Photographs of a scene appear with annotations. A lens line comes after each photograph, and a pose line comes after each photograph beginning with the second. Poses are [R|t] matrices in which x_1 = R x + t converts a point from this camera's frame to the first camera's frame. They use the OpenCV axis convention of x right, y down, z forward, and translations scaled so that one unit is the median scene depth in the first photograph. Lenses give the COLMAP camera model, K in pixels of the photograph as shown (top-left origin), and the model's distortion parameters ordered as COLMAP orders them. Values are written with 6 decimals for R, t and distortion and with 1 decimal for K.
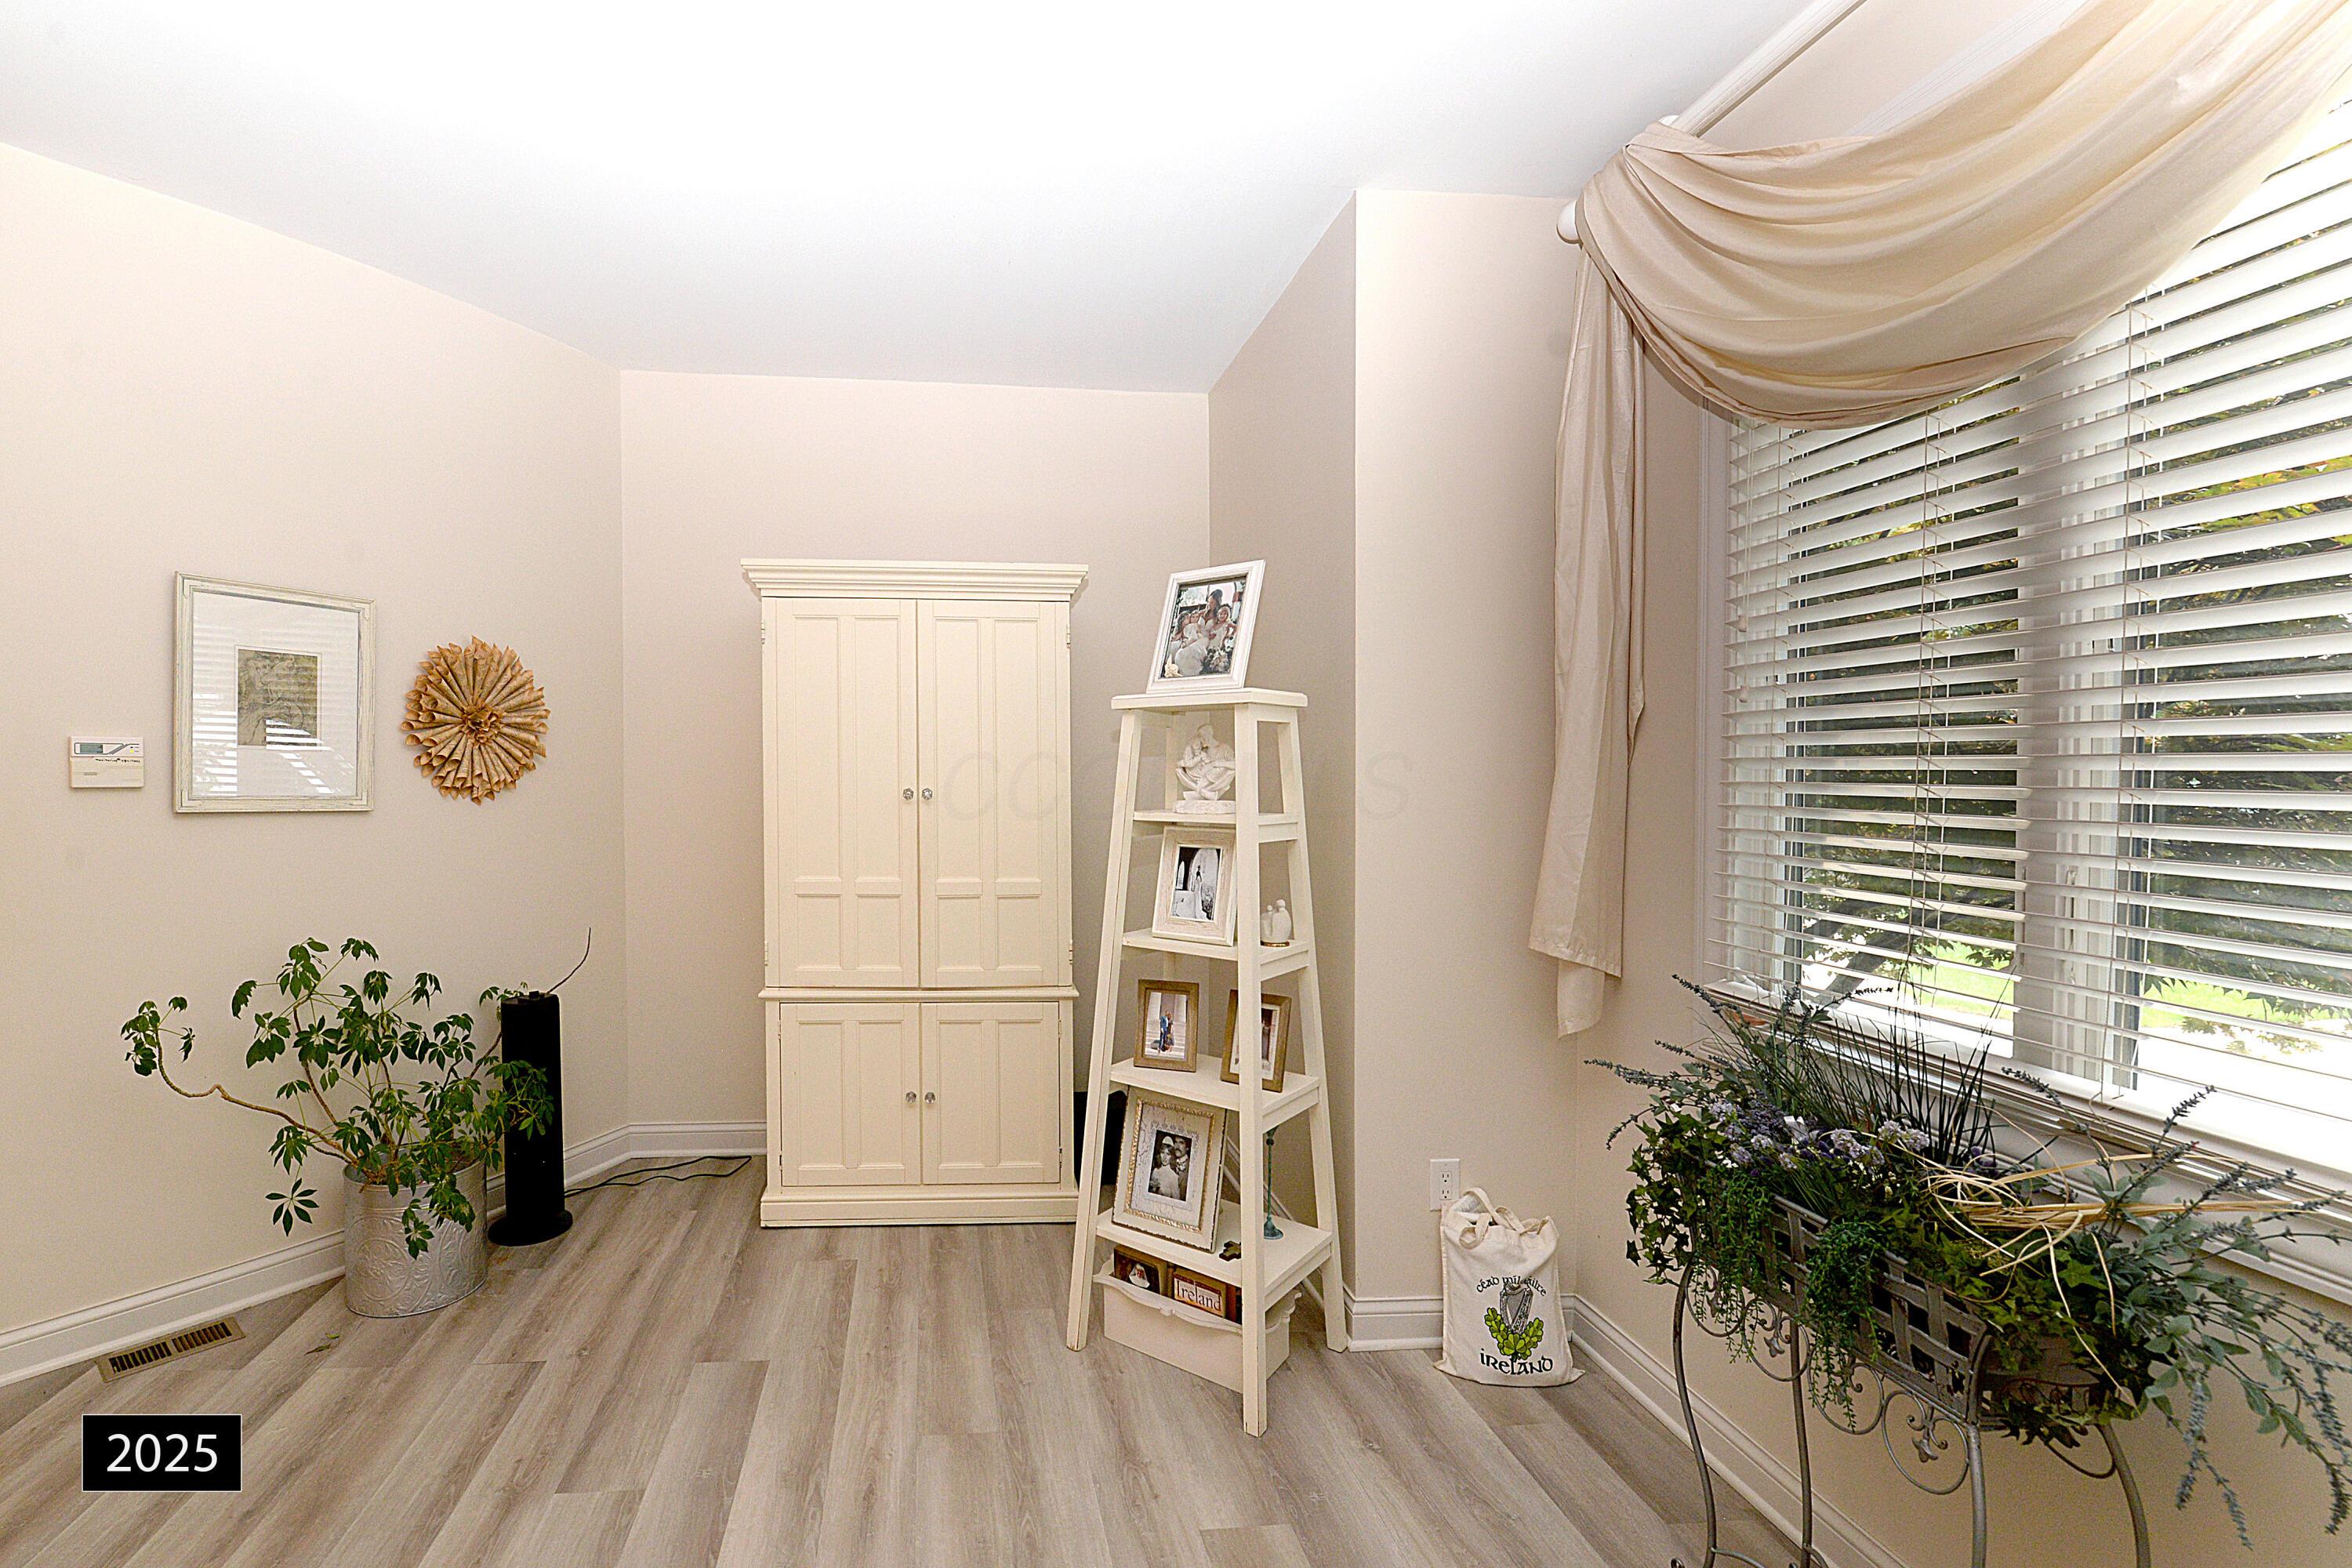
lens RADIAL K [[1242.9, 0, 1169.3], [0, 1242.9, 781.0], [0, 0, 1]] dist [-0.025065, -0.000880]
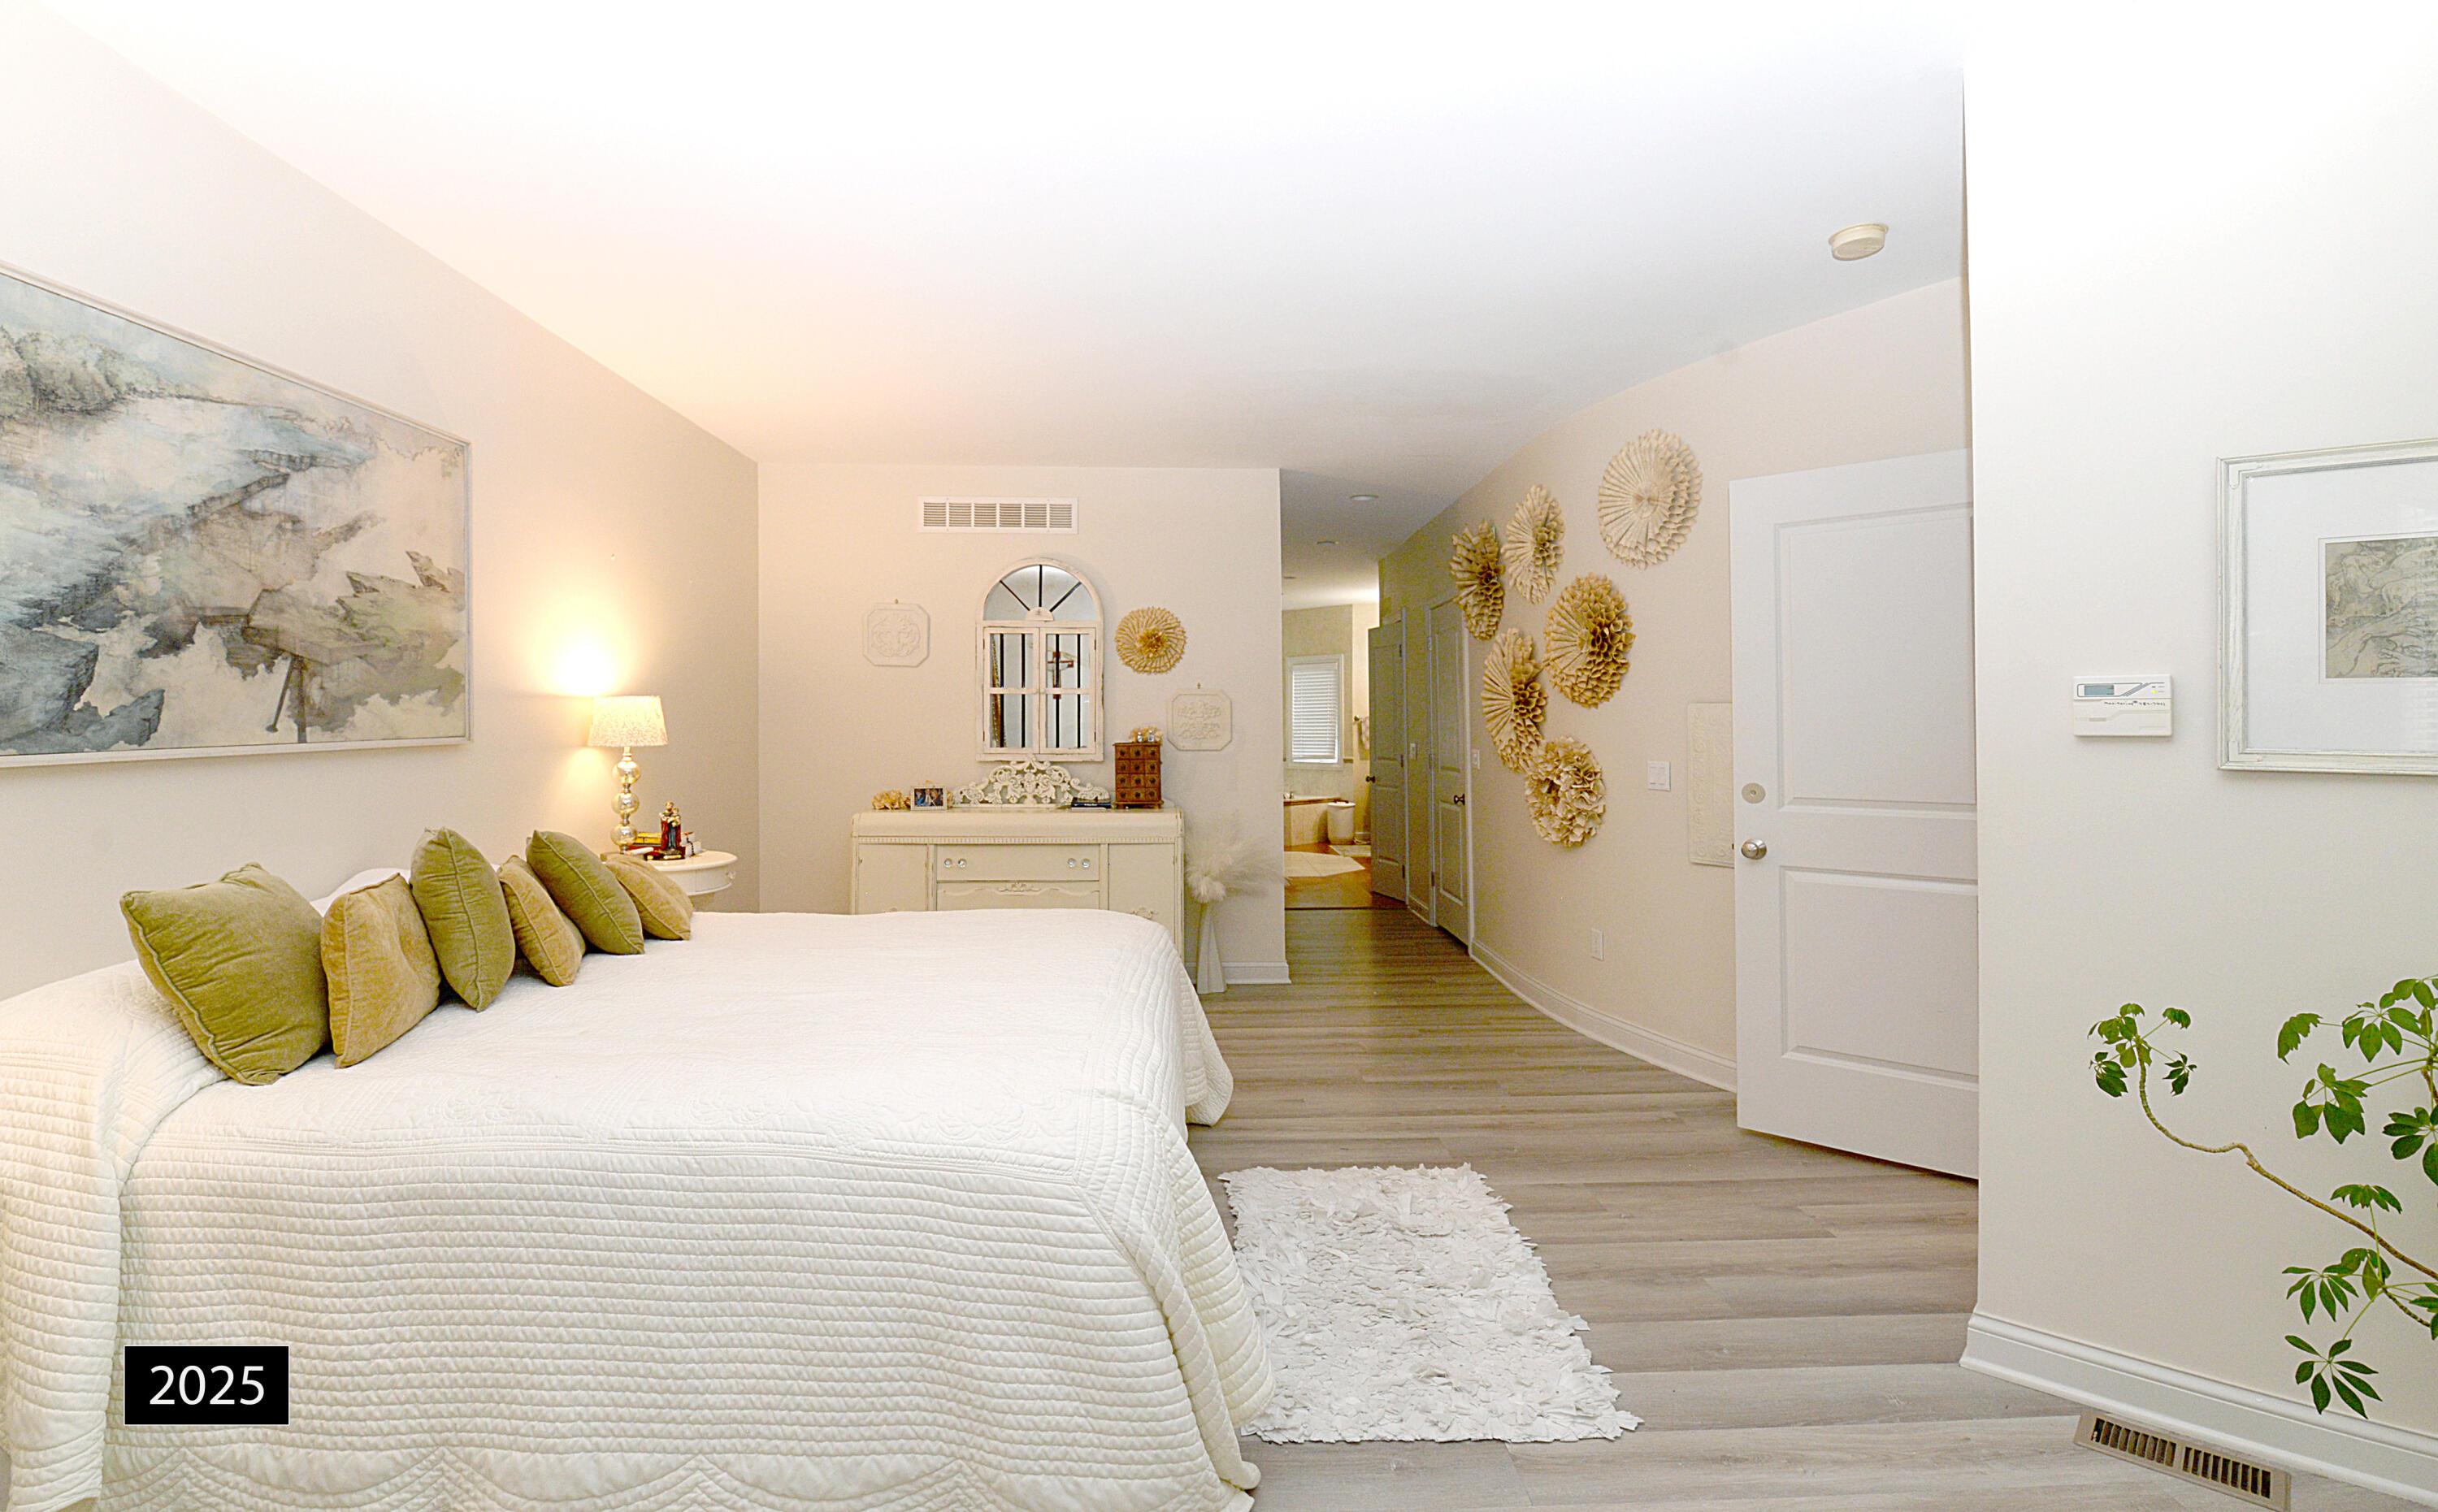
lens RADIAL K [[1009.7, 0, 1209.9], [0, 1009.7, 742.1], [0, 0, 1]] dist [0.001684, 0.000038]
pose [[-0.114447, 0.002703, -0.993426, -0.107097], [-0.013113, 0.999905, 0.004231, 0.014467], [0.993343, 0.013511, -0.114401, 0.445128]]
